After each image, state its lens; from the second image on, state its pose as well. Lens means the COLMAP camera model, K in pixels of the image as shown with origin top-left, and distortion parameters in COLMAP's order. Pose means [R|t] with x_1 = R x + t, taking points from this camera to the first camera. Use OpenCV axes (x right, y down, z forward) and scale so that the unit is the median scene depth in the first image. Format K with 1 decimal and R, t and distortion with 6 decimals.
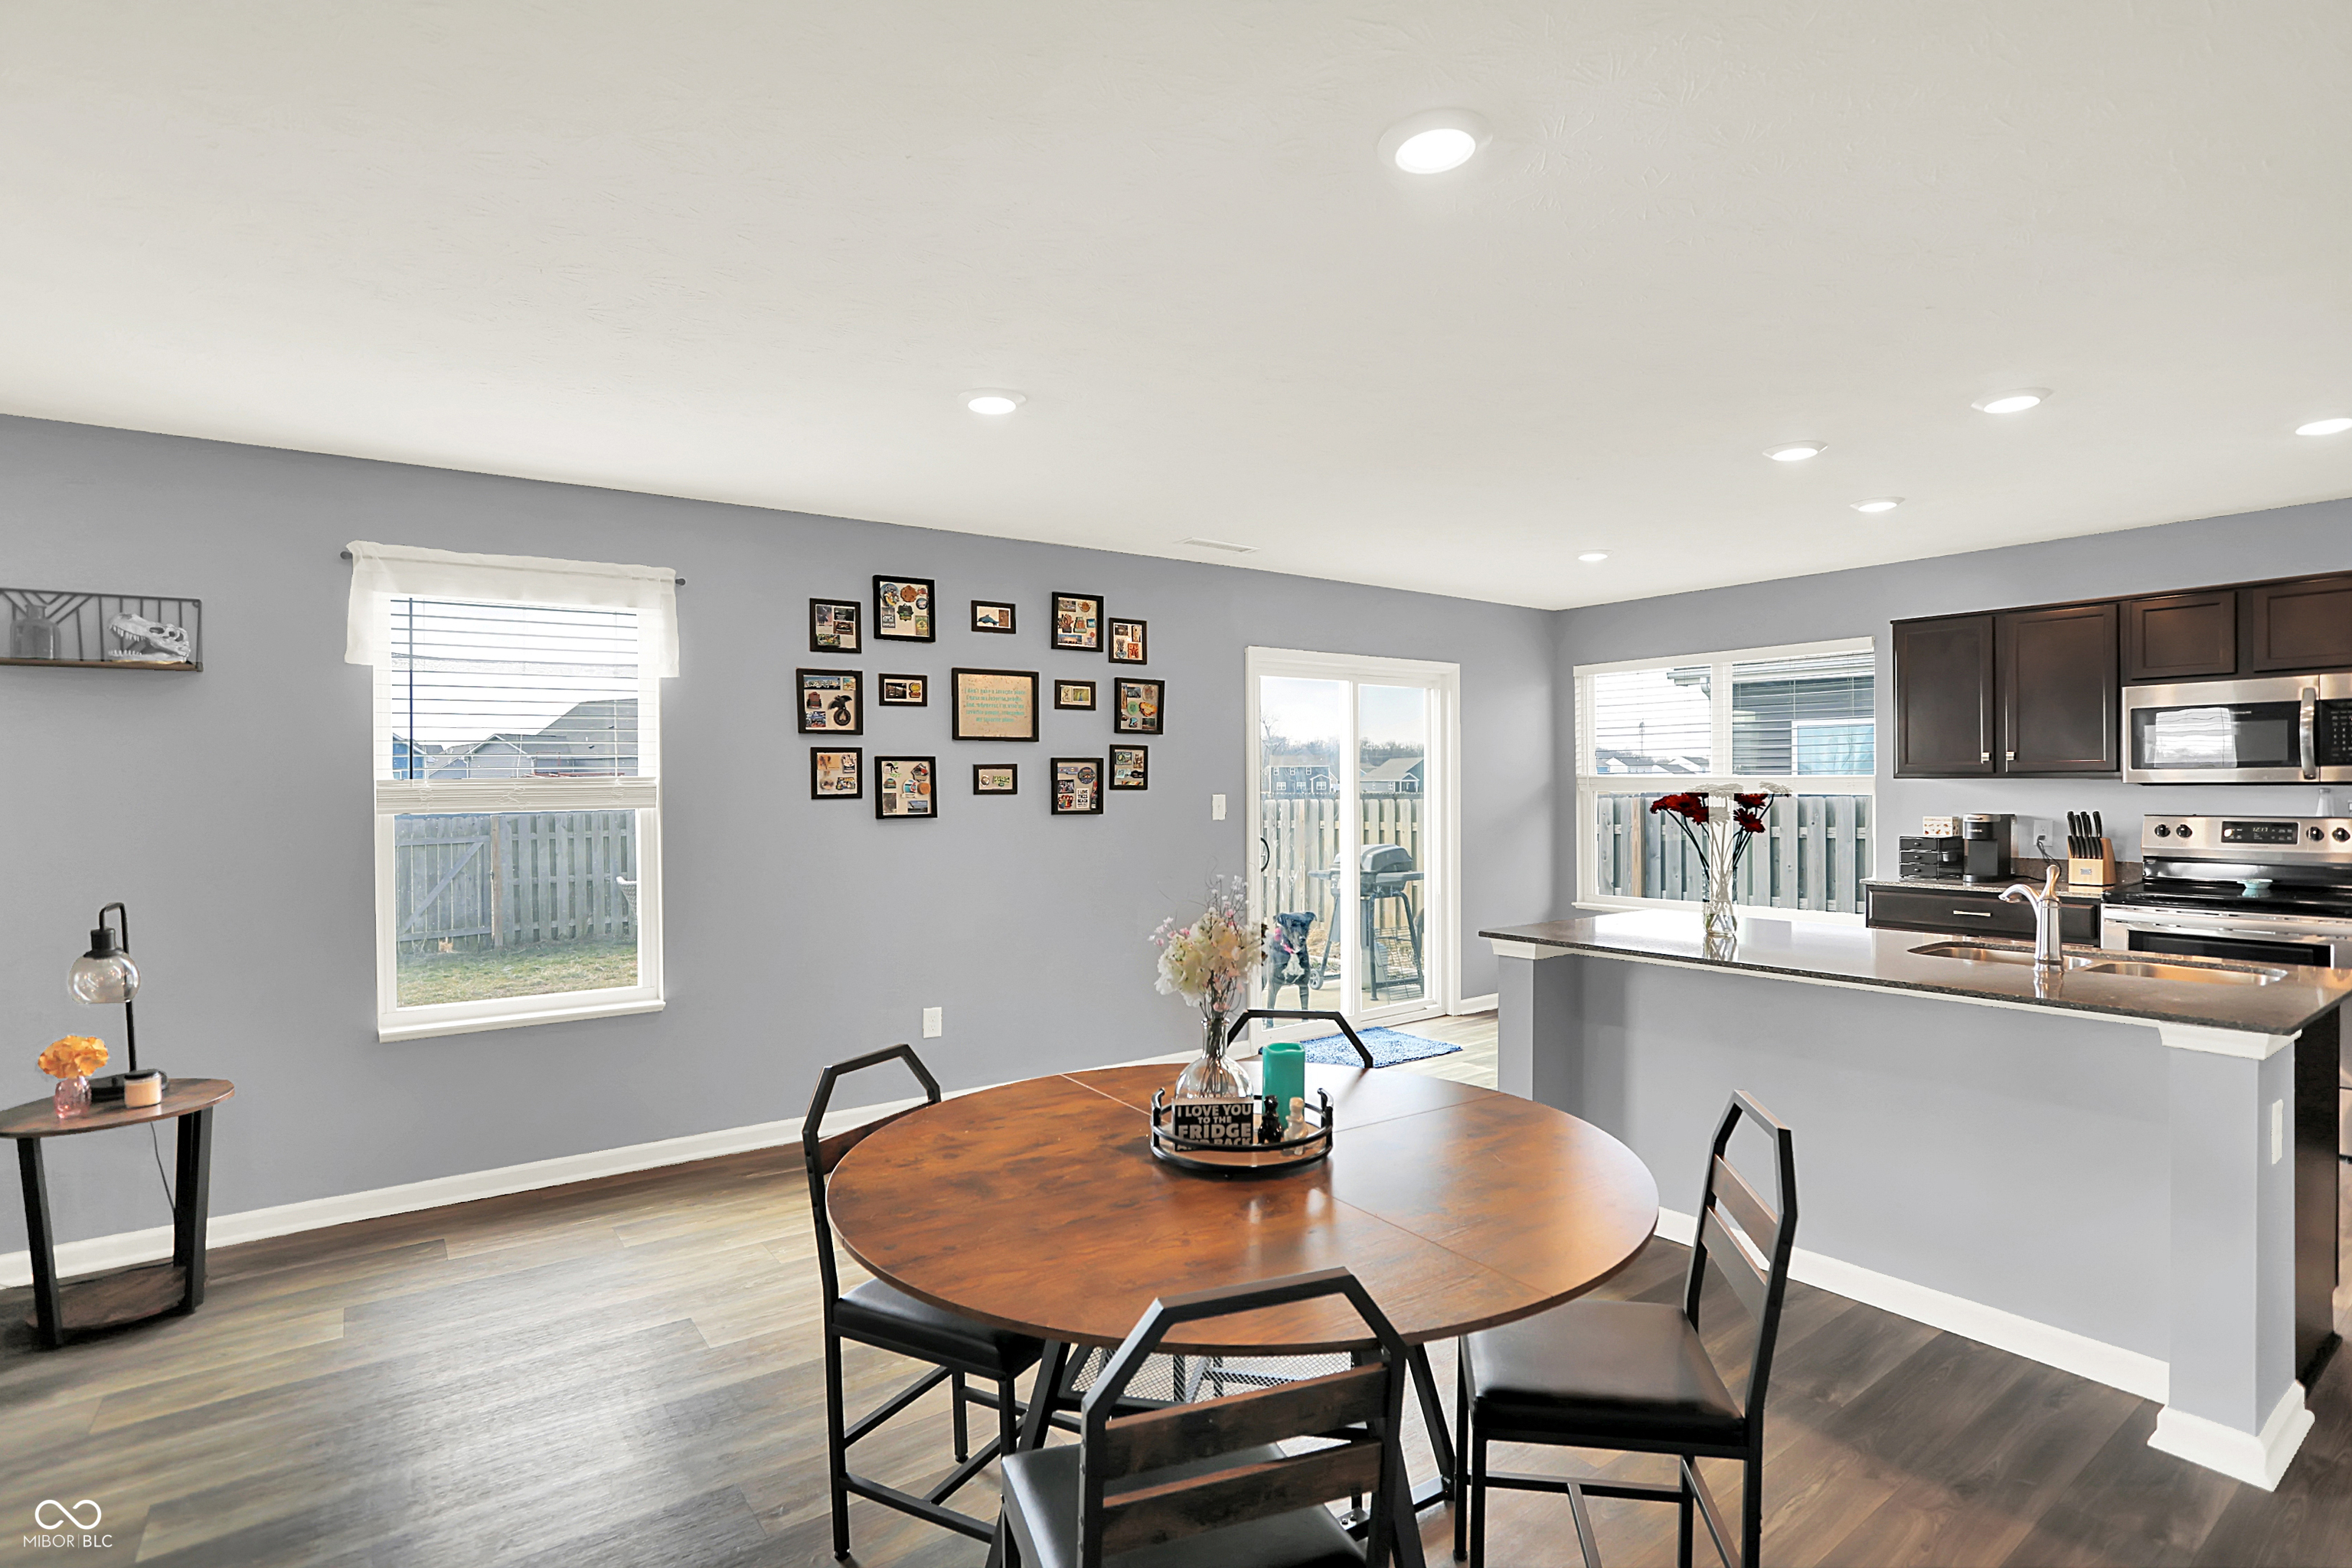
lens RADIAL K [[1156.5, 0, 1181.3], [0, 1156.5, 780.0], [0, 0, 1]] dist [-0.076561, 0.035968]
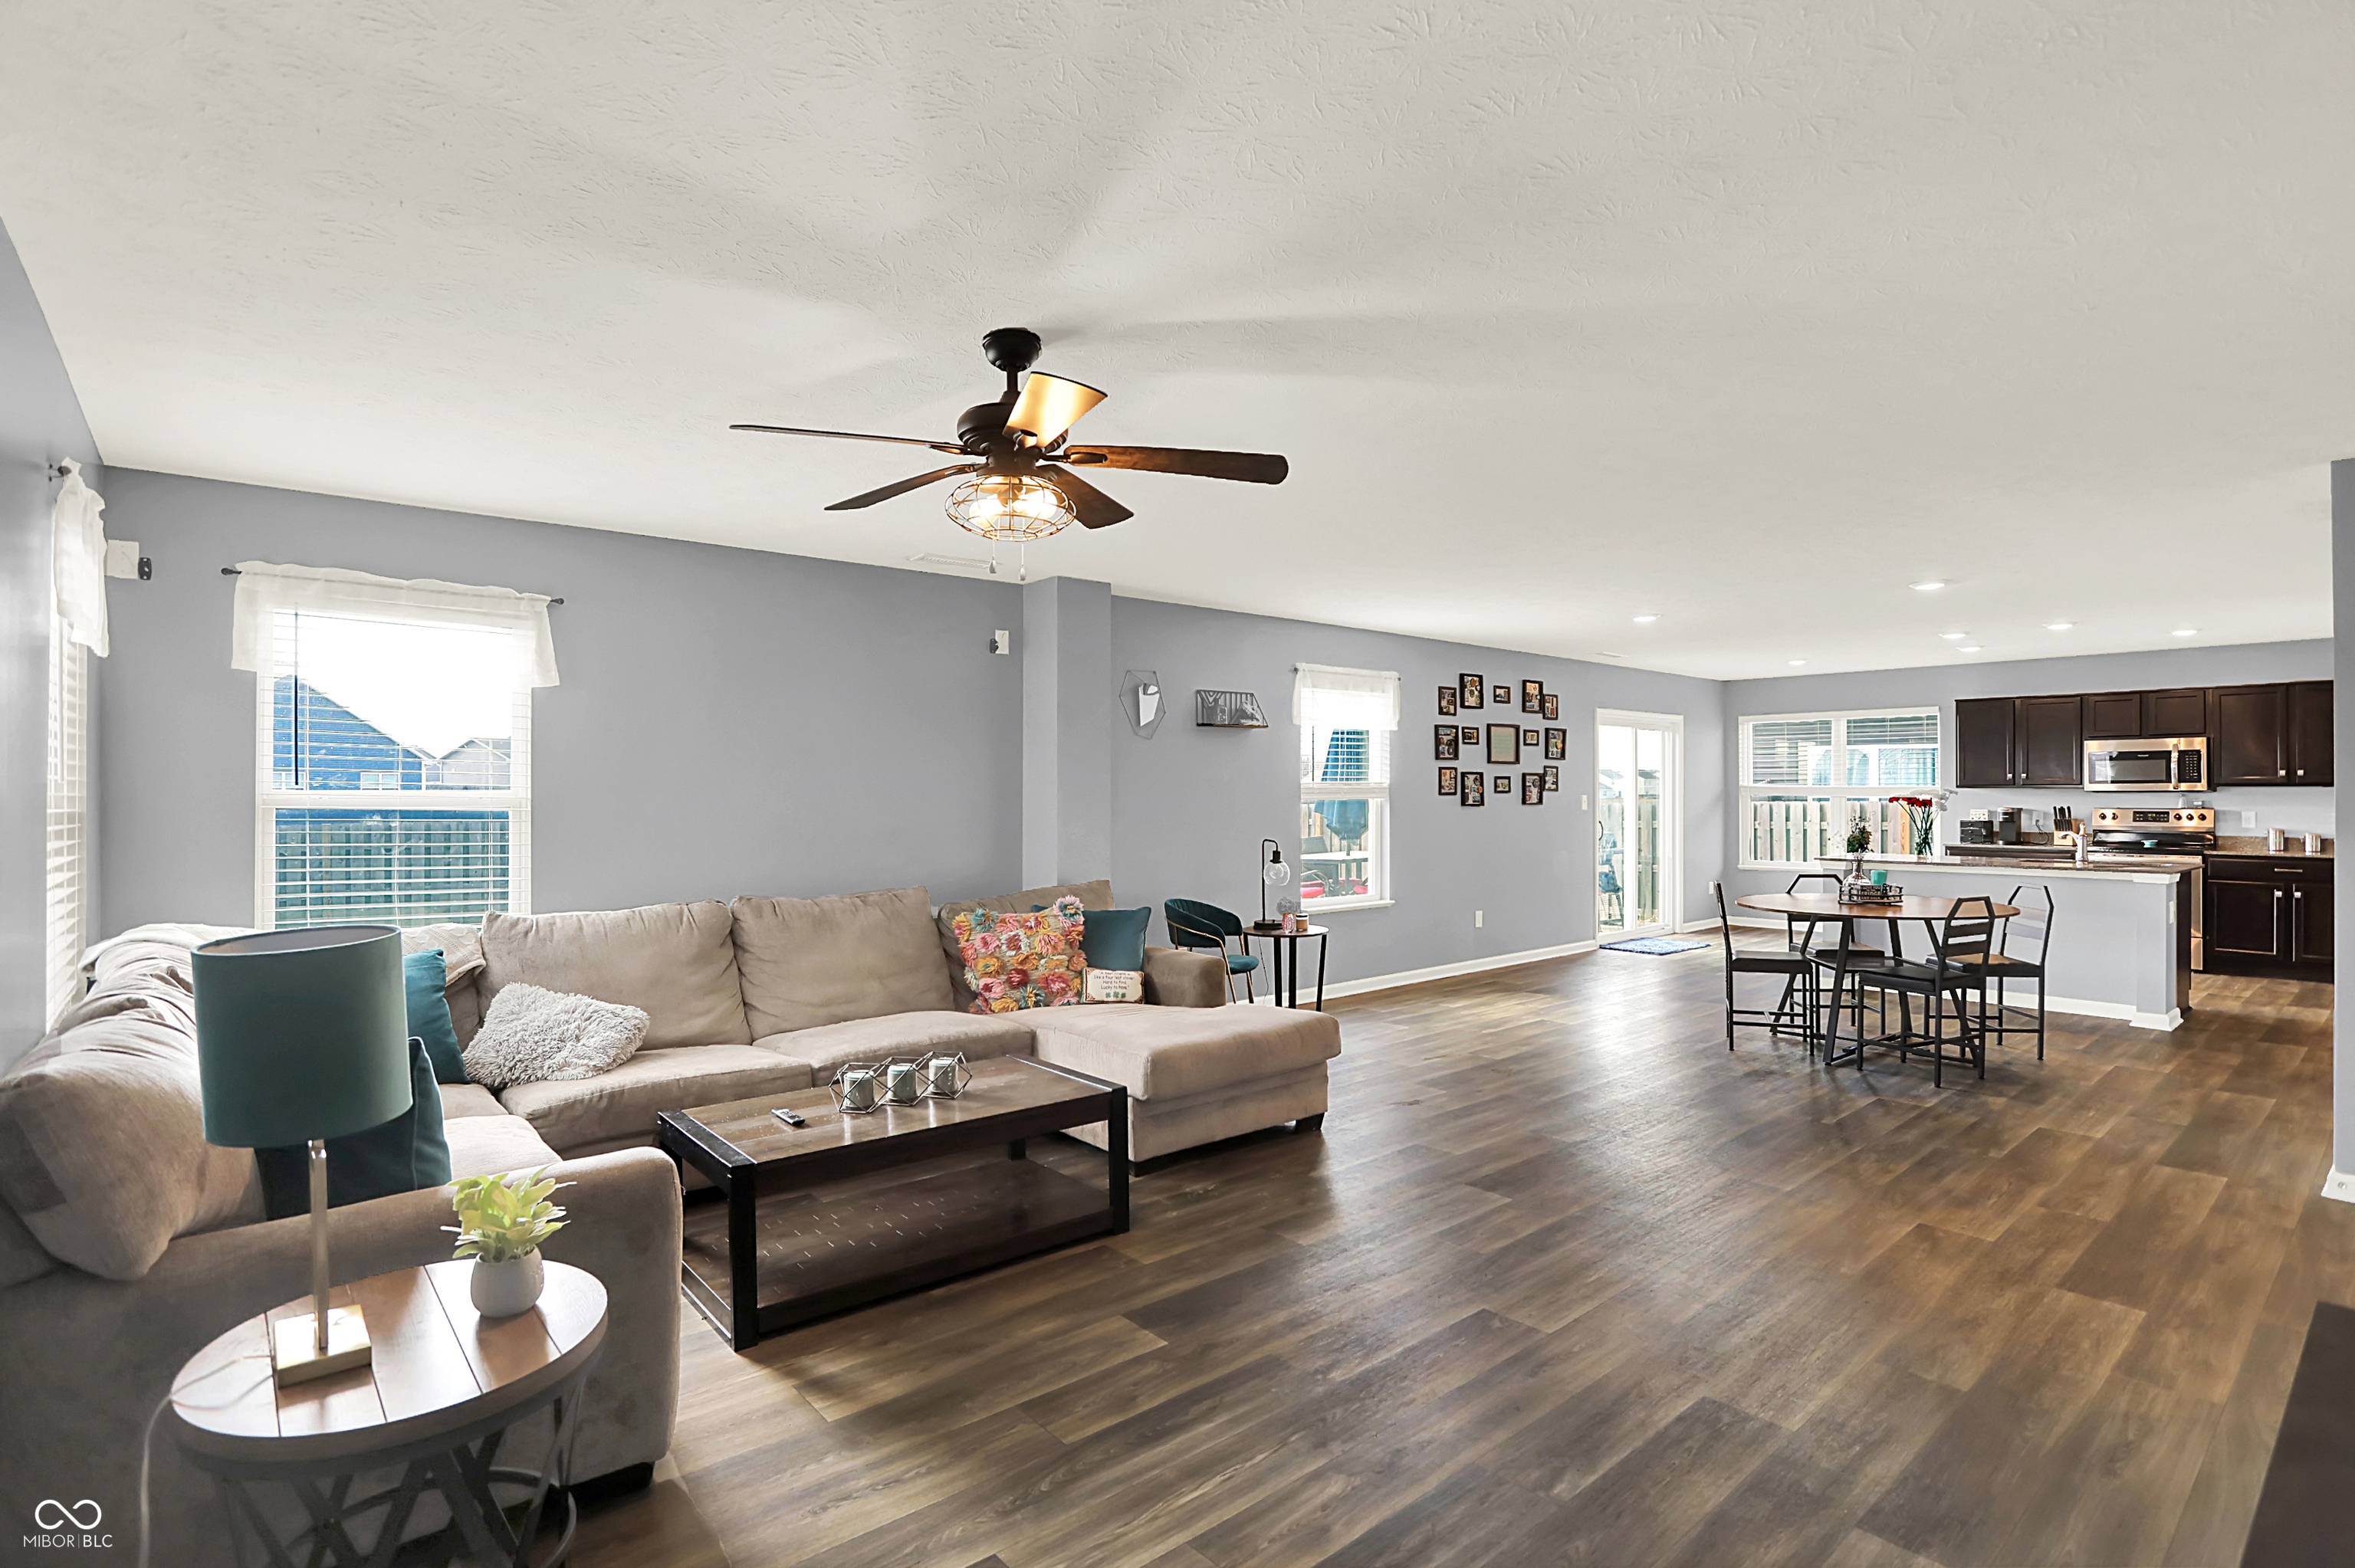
lens RADIAL K [[1157.8, 0, 1182.8], [0, 1157.8, 780.0], [0, 0, 1]] dist [-0.076561, 0.035968]
pose [[0.997135, 0.007623, 0.075251, -0.811675], [-0.007015, 0.999941, -0.008345, 0.010521], [-0.075311, 0.007794, 0.997130, -0.766787]]
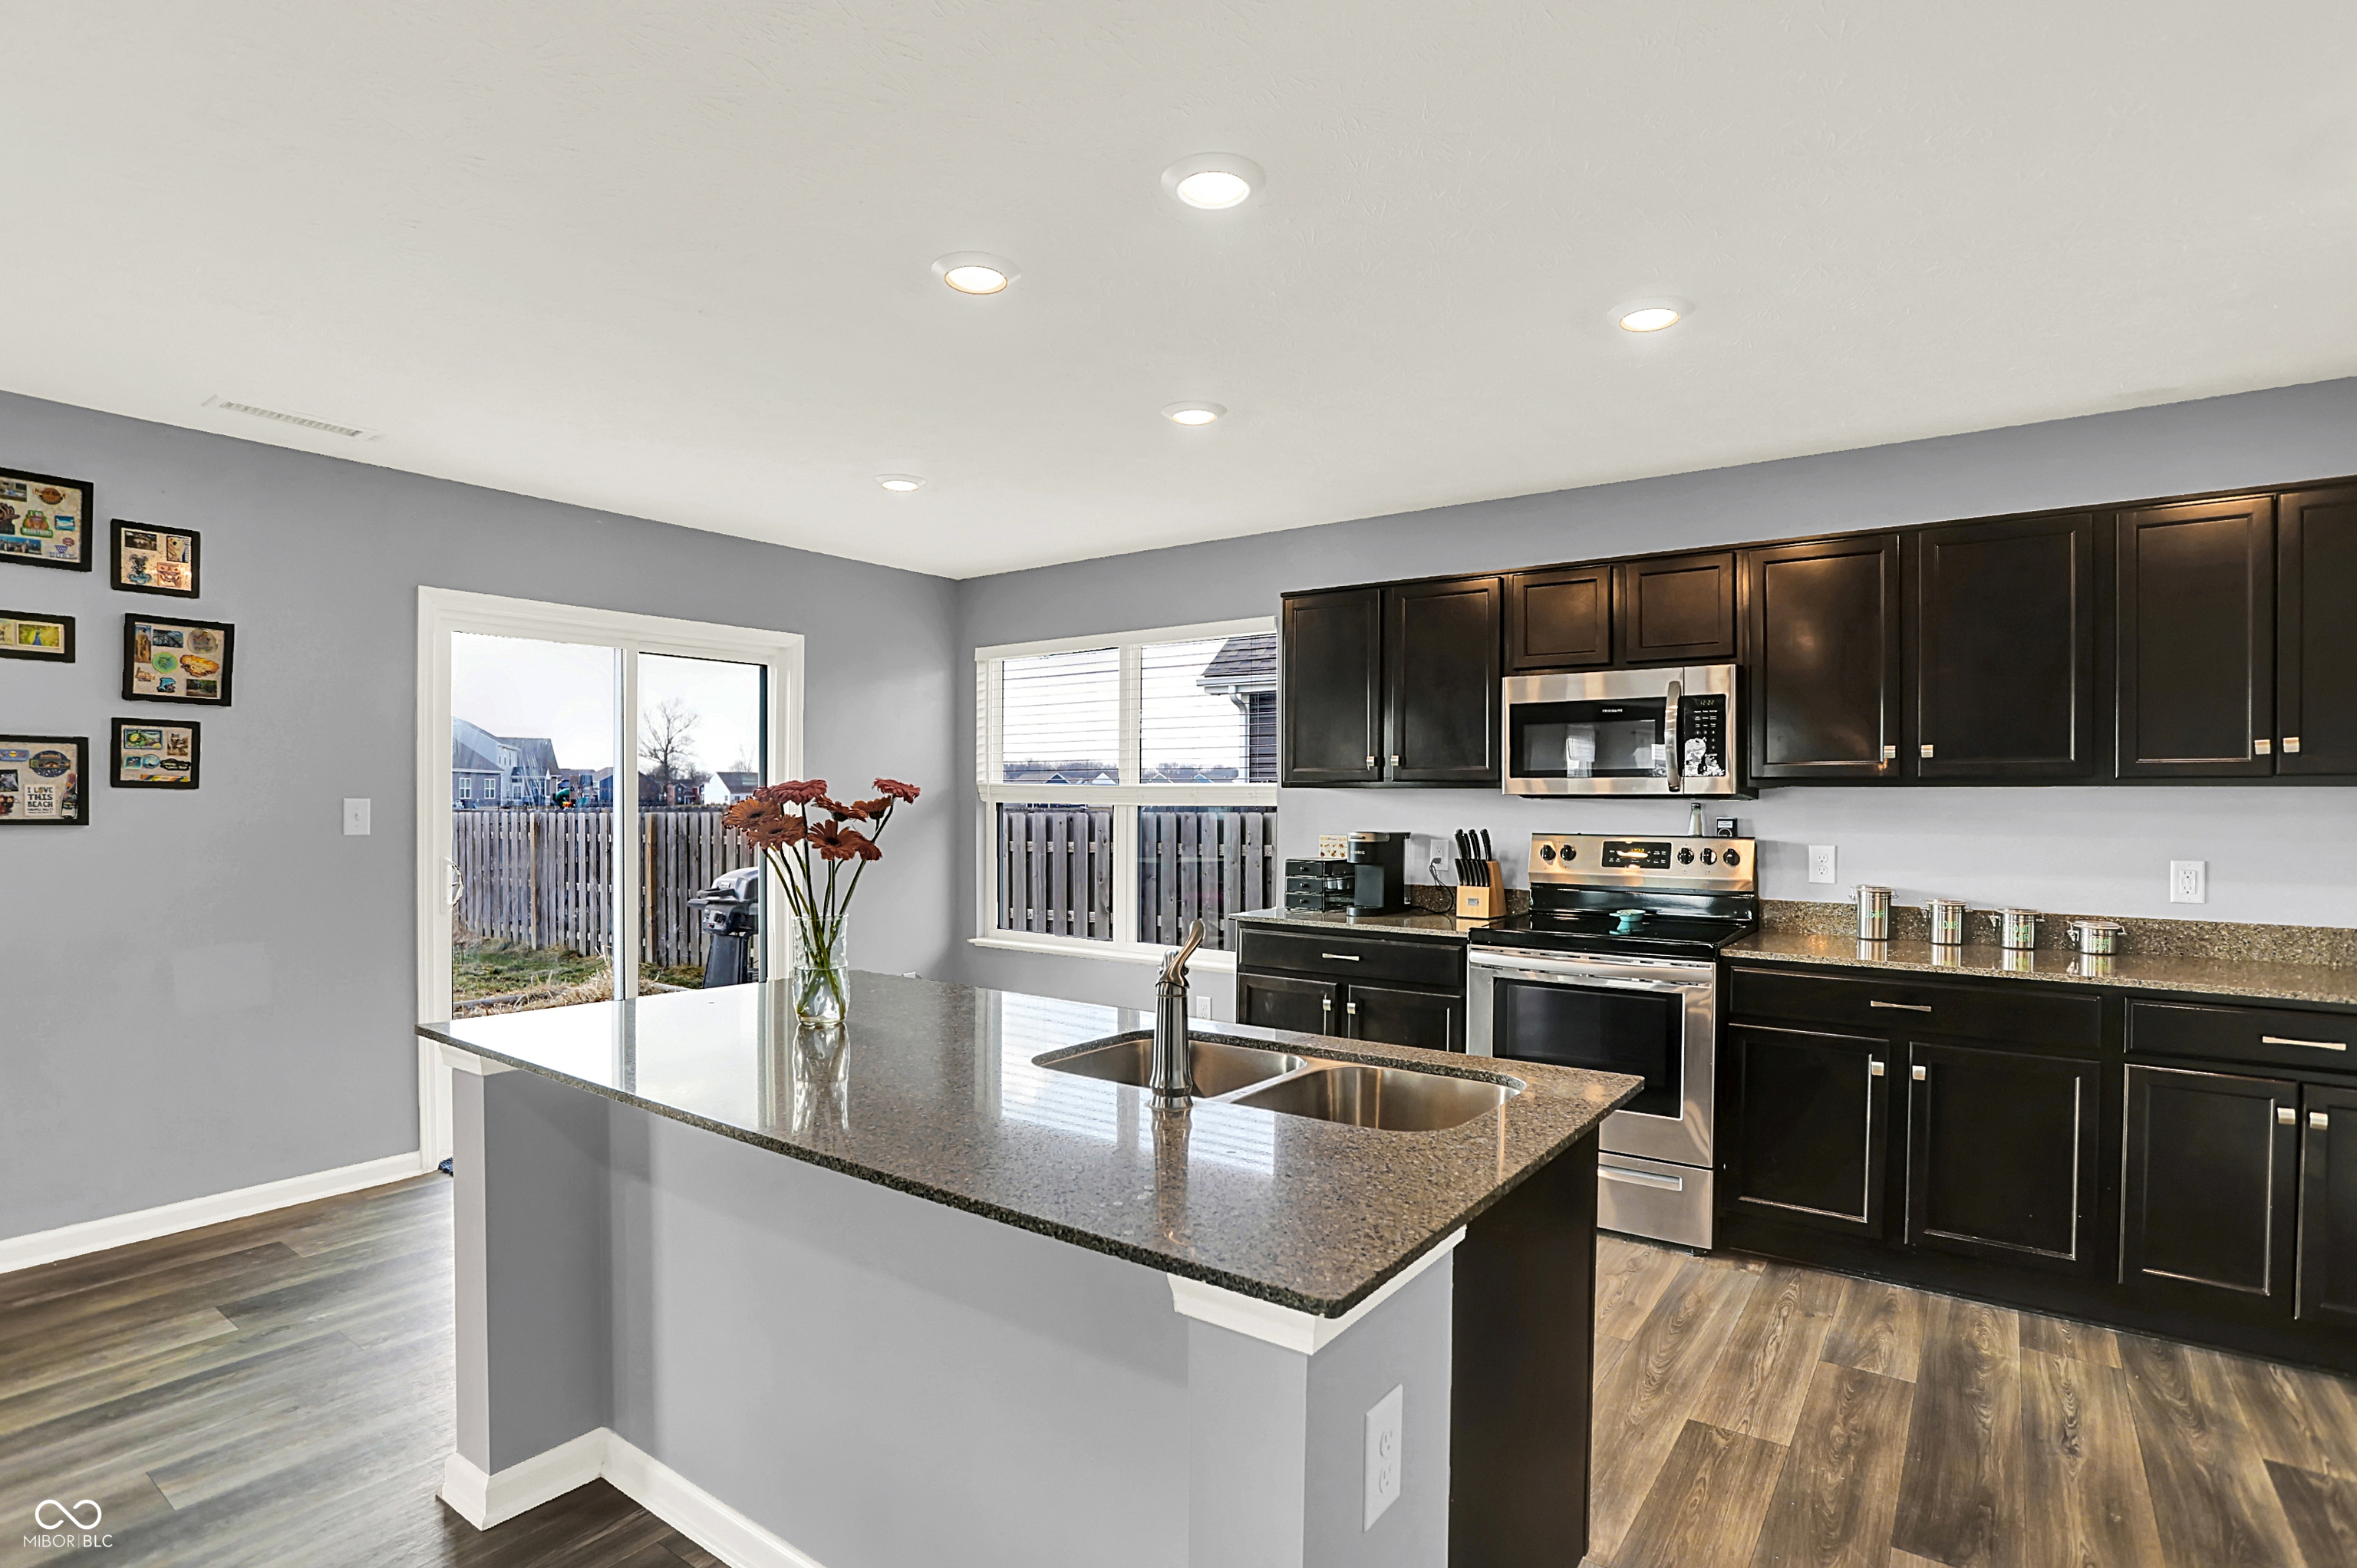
lens RADIAL K [[1158.8, 0, 1183.8], [0, 1158.8, 780.0], [0, 0, 1]] dist [-0.076561, 0.035968]
pose [[0.952151, 0.016233, 0.305195, 0.349374], [-0.011961, 0.999803, -0.015861, 0.007739], [-0.305393, 0.011452, 0.952158, 0.253591]]
